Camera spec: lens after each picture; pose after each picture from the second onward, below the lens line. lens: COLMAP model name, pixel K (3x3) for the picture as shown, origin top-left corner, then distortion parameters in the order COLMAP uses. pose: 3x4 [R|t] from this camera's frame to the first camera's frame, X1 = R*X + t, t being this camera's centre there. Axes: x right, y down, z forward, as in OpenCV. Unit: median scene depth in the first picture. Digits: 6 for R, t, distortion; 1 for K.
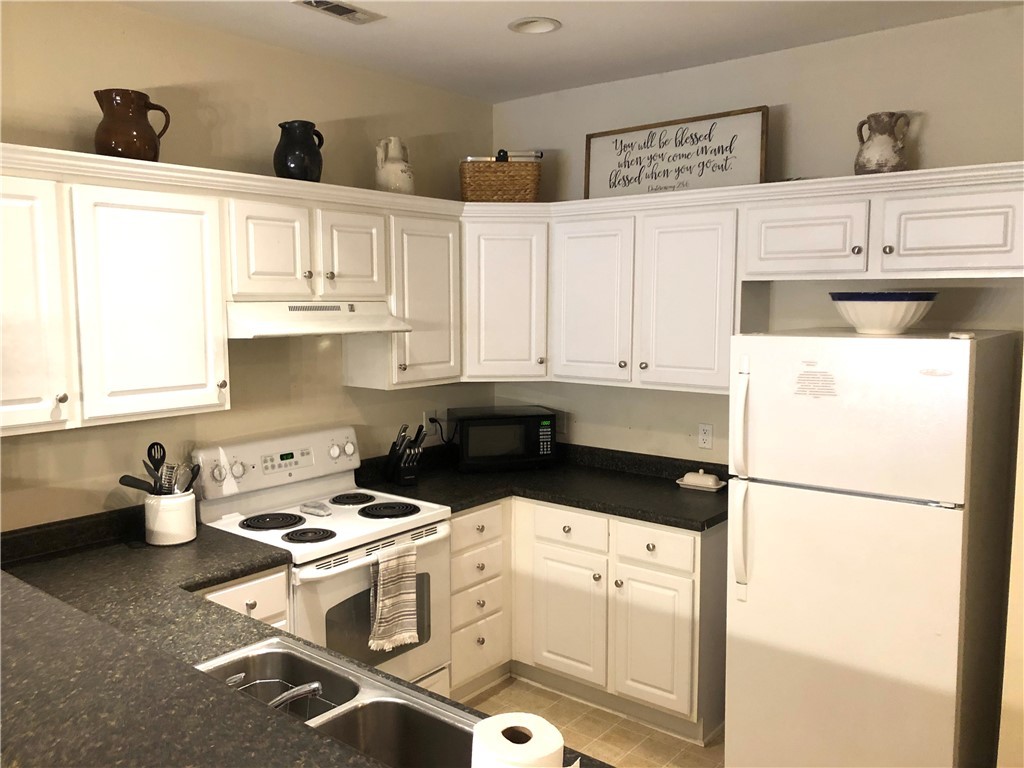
lens RADIAL K [[835.7, 0, 497.4], [0, 835.7, 387.0], [0, 0, 1]] dist [0.033424, -0.044419]
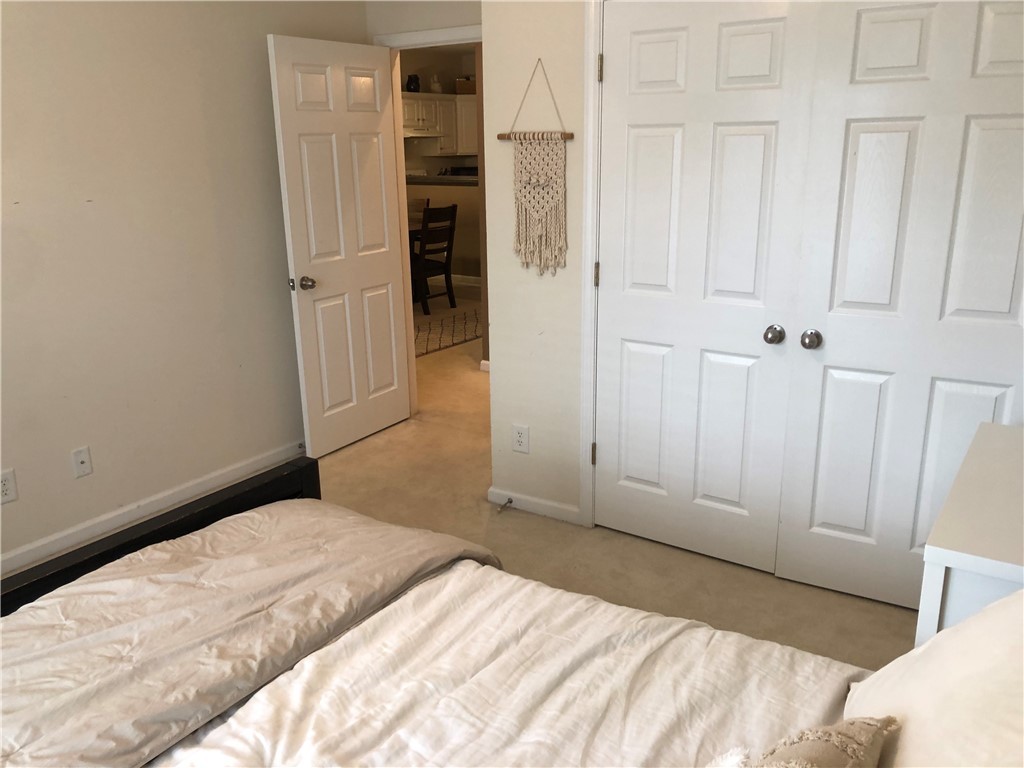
lens RADIAL K [[835.7, 0, 507.3], [0, 835.7, 392.1], [0, 0, 1]] dist [0.033424, -0.044419]
pose [[0.995539, -0.042064, 0.084458, -0.183845], [0.026269, 0.983298, 0.180095, 0.354441], [-0.090623, -0.177073, 0.980017, -2.598277]]
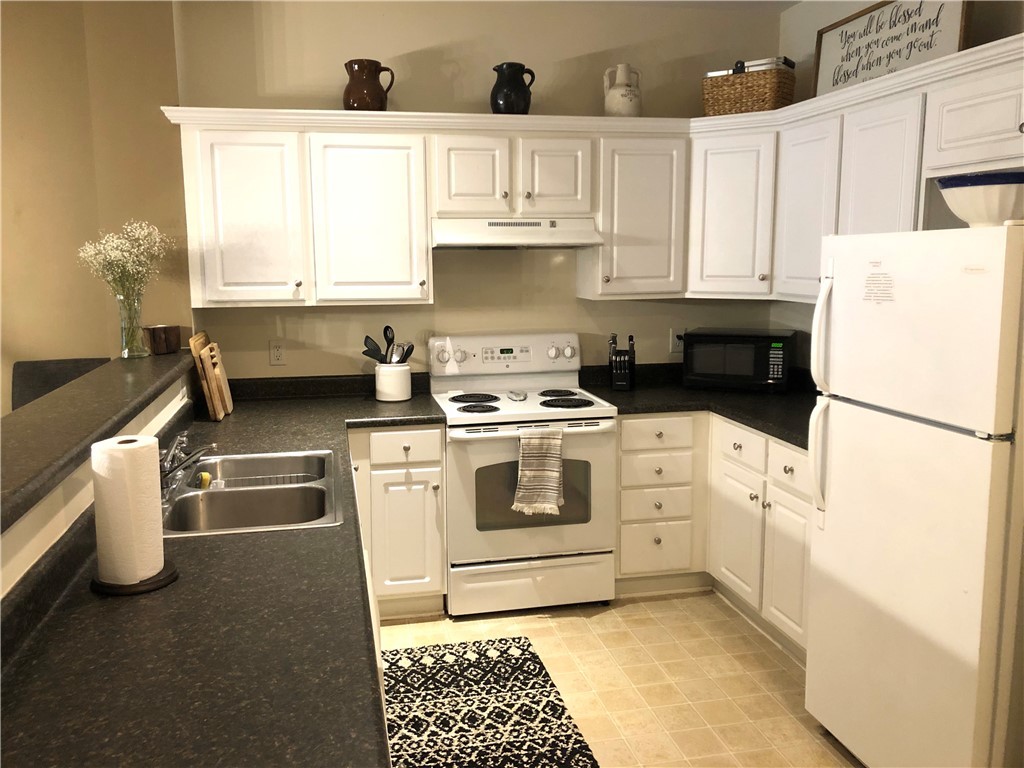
lens RADIAL K [[835.7, 0, 492.6], [0, 835.7, 387.1], [0, 0, 1]] dist [0.033424, -0.044419]
pose [[0.777460, 0.094576, -0.621781, 0.488334], [-0.060824, 0.995301, 0.075337, 0.045941], [0.625985, -0.020752, 0.779559, 0.052097]]
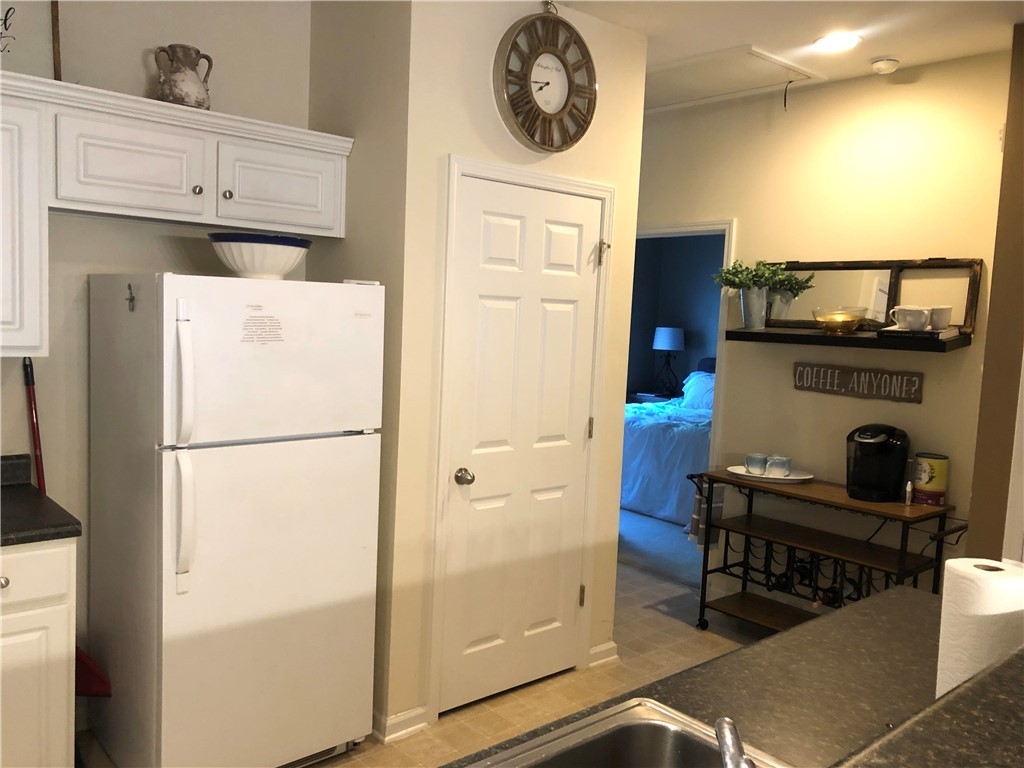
lens RADIAL K [[835.7, 0, 509.5], [0, 835.7, 388.9], [0, 0, 1]] dist [0.033424, -0.044419]
pose [[0.155870, -0.081510, 0.984409, -0.400465], [0.063005, 0.995381, 0.072442, 0.009813], [-0.985766, 0.050732, 0.160285, 0.458503]]
